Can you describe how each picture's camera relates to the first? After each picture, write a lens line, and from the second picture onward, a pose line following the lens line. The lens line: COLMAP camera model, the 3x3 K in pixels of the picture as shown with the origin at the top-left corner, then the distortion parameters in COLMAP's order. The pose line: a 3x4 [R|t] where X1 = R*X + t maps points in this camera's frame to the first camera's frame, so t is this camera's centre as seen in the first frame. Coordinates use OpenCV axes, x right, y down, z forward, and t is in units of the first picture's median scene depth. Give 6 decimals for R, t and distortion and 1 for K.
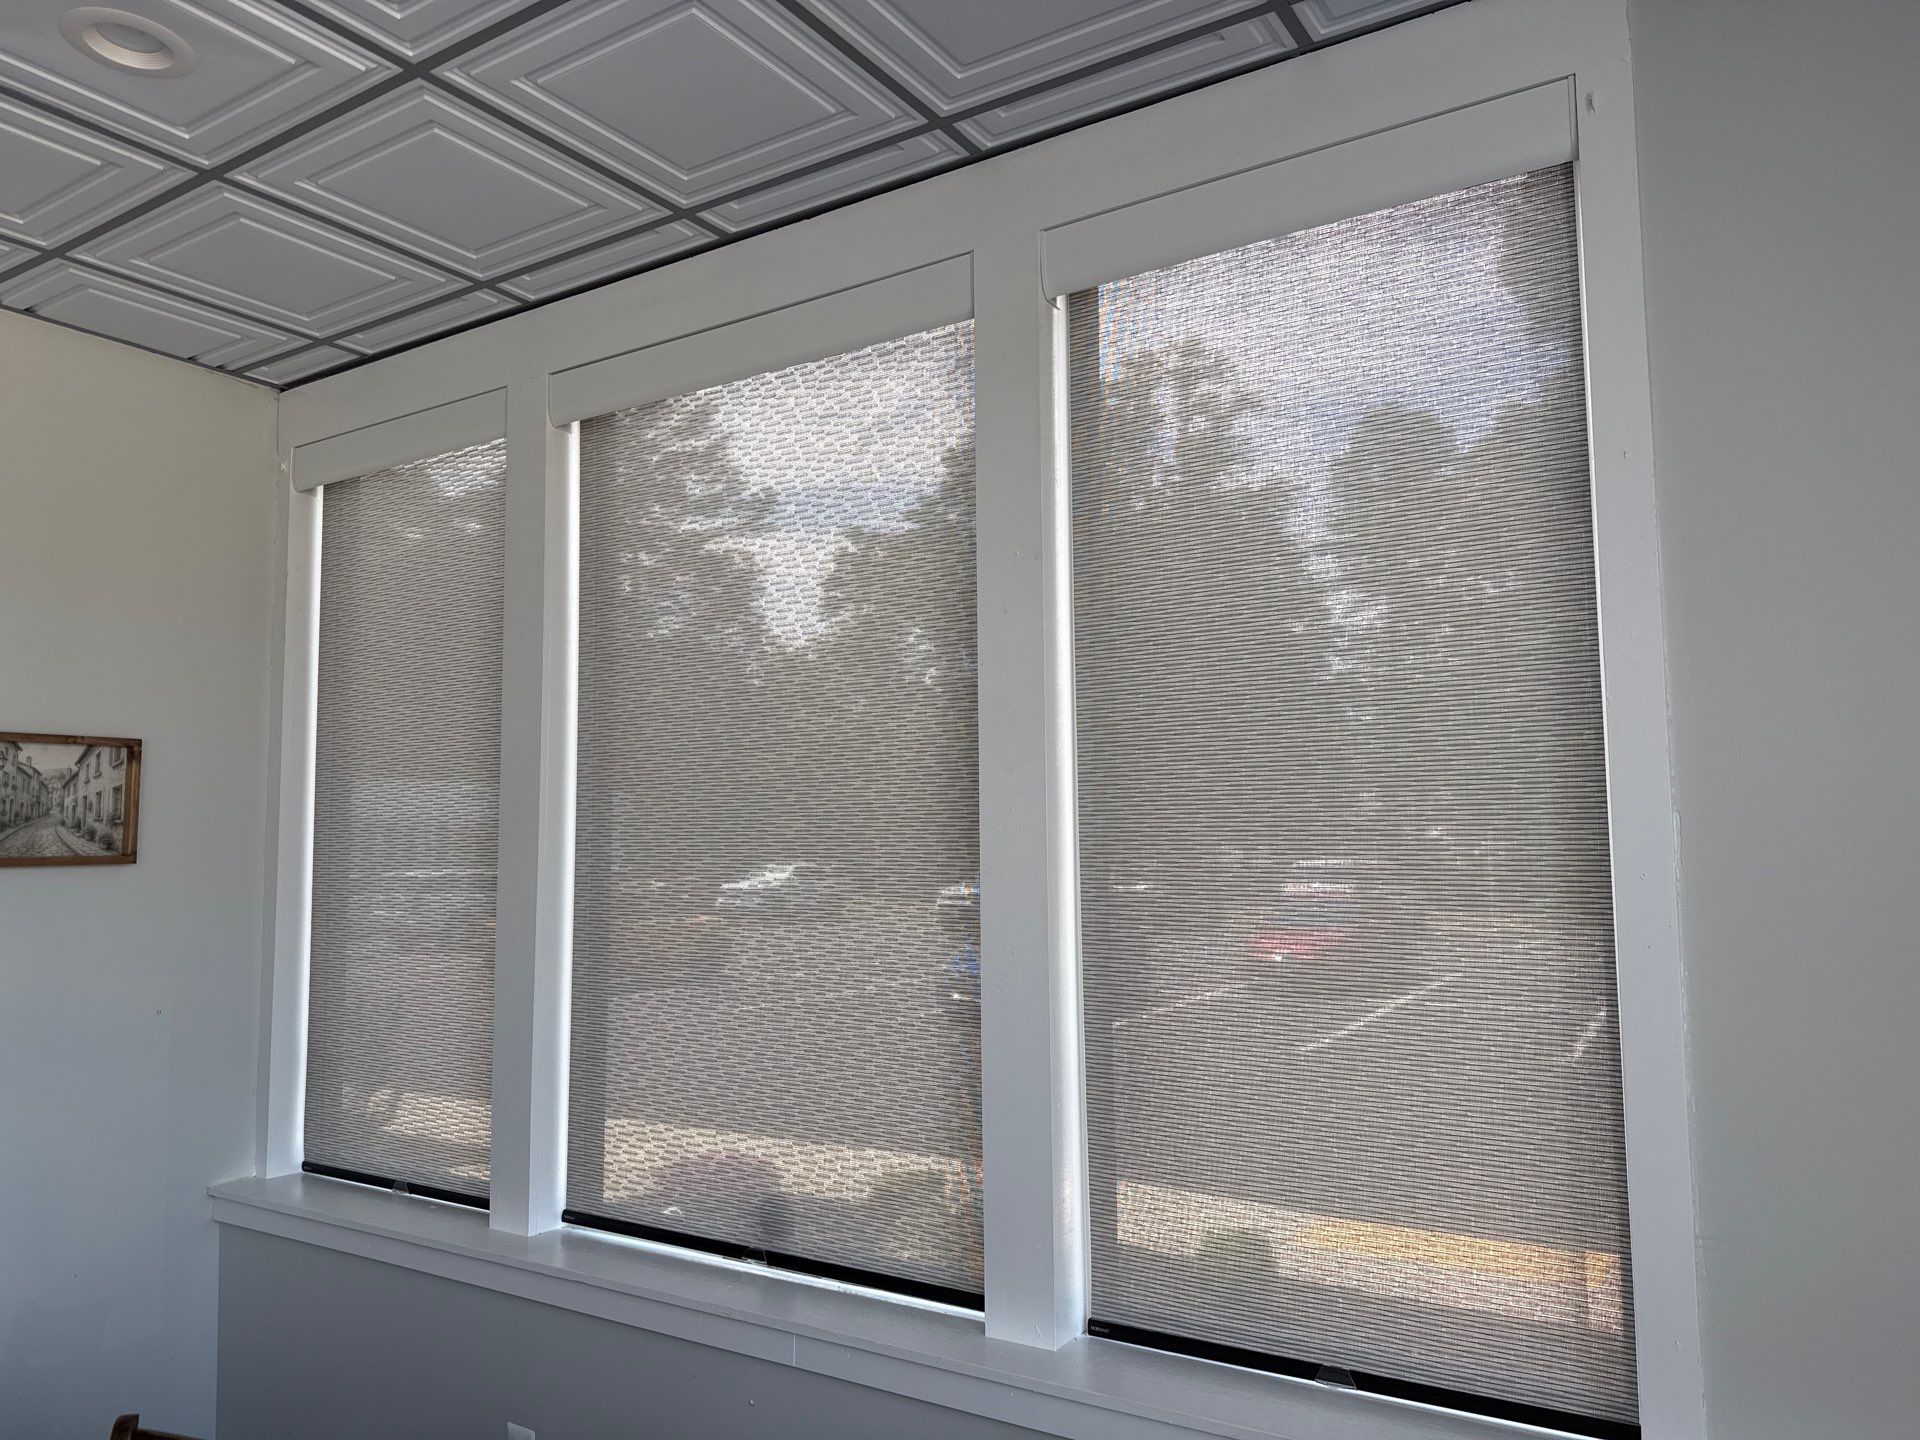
lens RADIAL K [[1344.7, 0, 968.5], [0, 1344.7, 705.5], [0, 0, 1]] dist [0.005649, -0.018745]
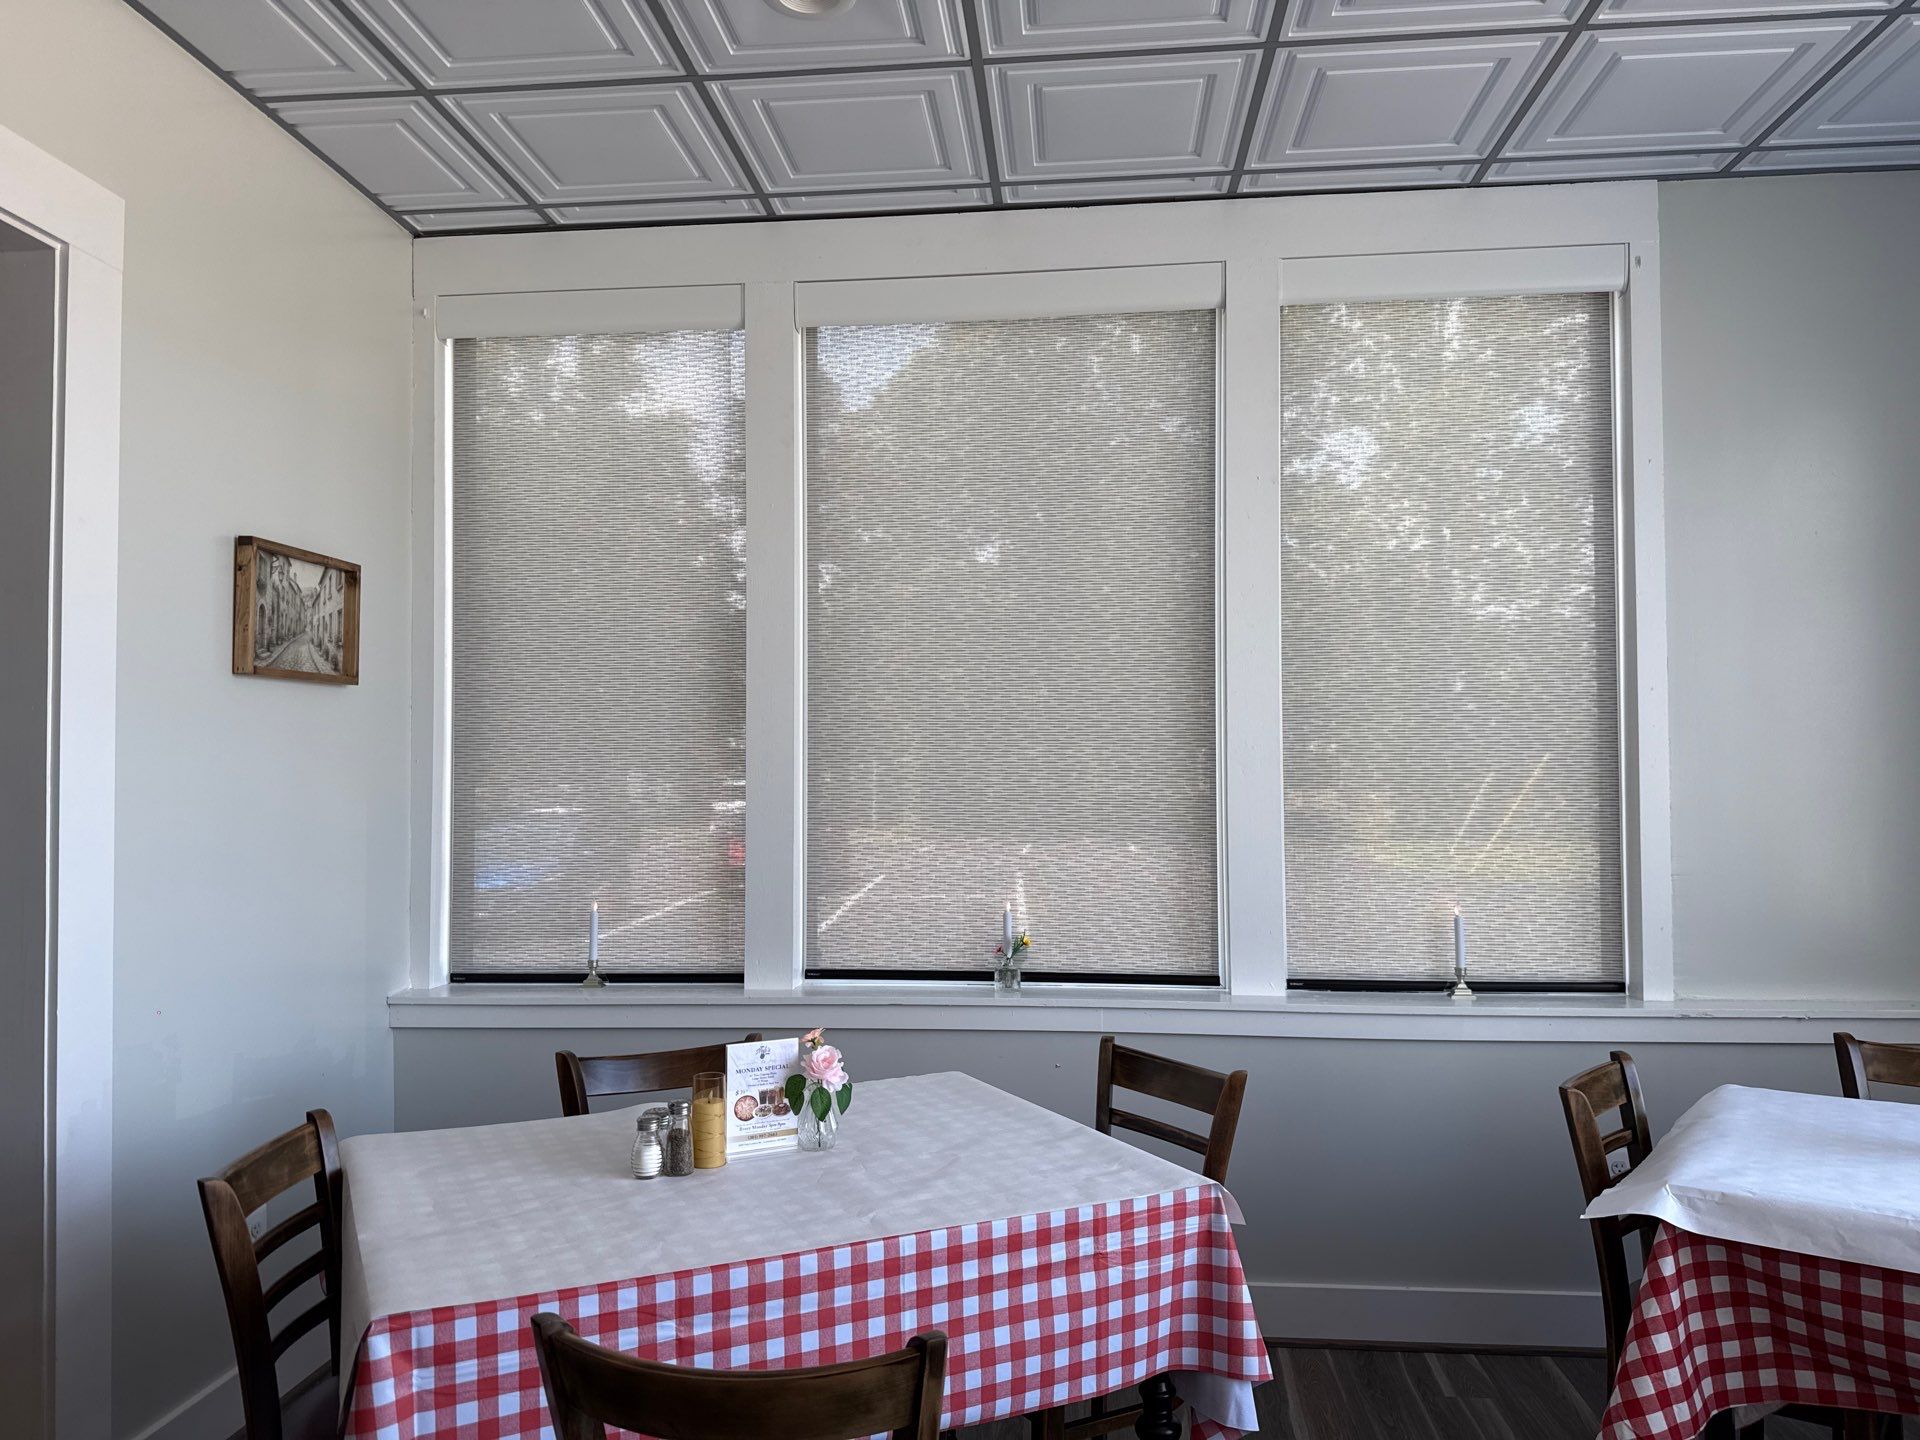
lens RADIAL K [[1344.7, 0, 951.8], [0, 1344.7, 725.1], [0, 0, 1]] dist [0.005649, -0.018745]
pose [[0.892897, 0.021853, 0.449730, -0.689047], [-0.050886, 0.997320, 0.052567, 0.071767], [-0.447376, -0.069822, 0.891616, -0.138355]]
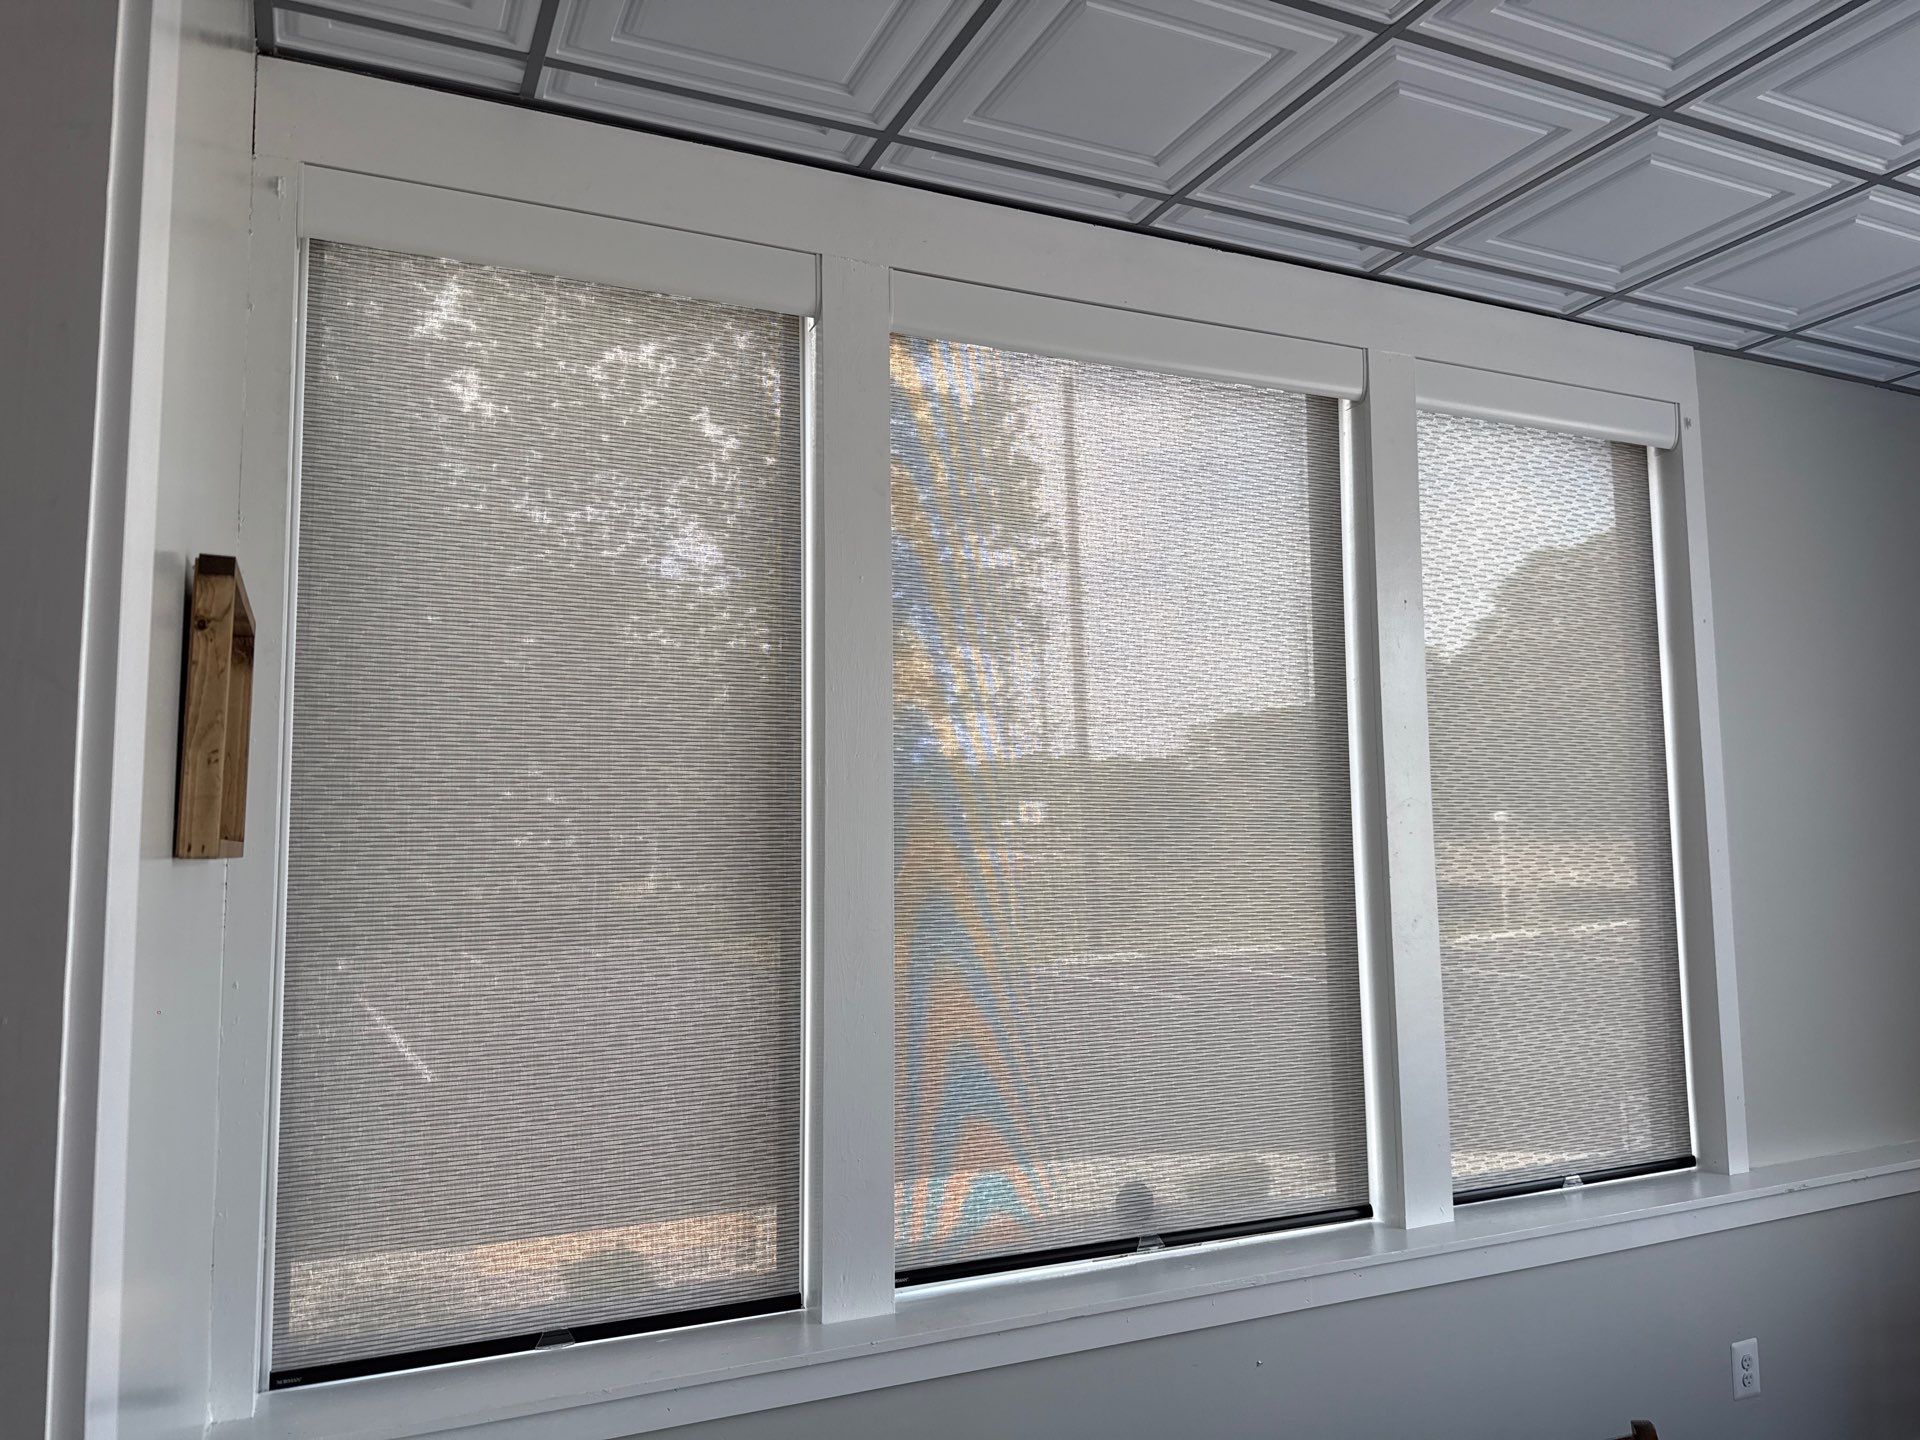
lens RADIAL K [[1344.7, 0, 946.0], [0, 1344.7, 727.7], [0, 0, 1]] dist [0.005649, -0.018745]
pose [[0.553149, 0.082507, 0.828987, -0.927970], [-0.078565, 0.995815, -0.046688, 0.071141], [-0.829370, -0.039304, 0.557316, 0.483756]]
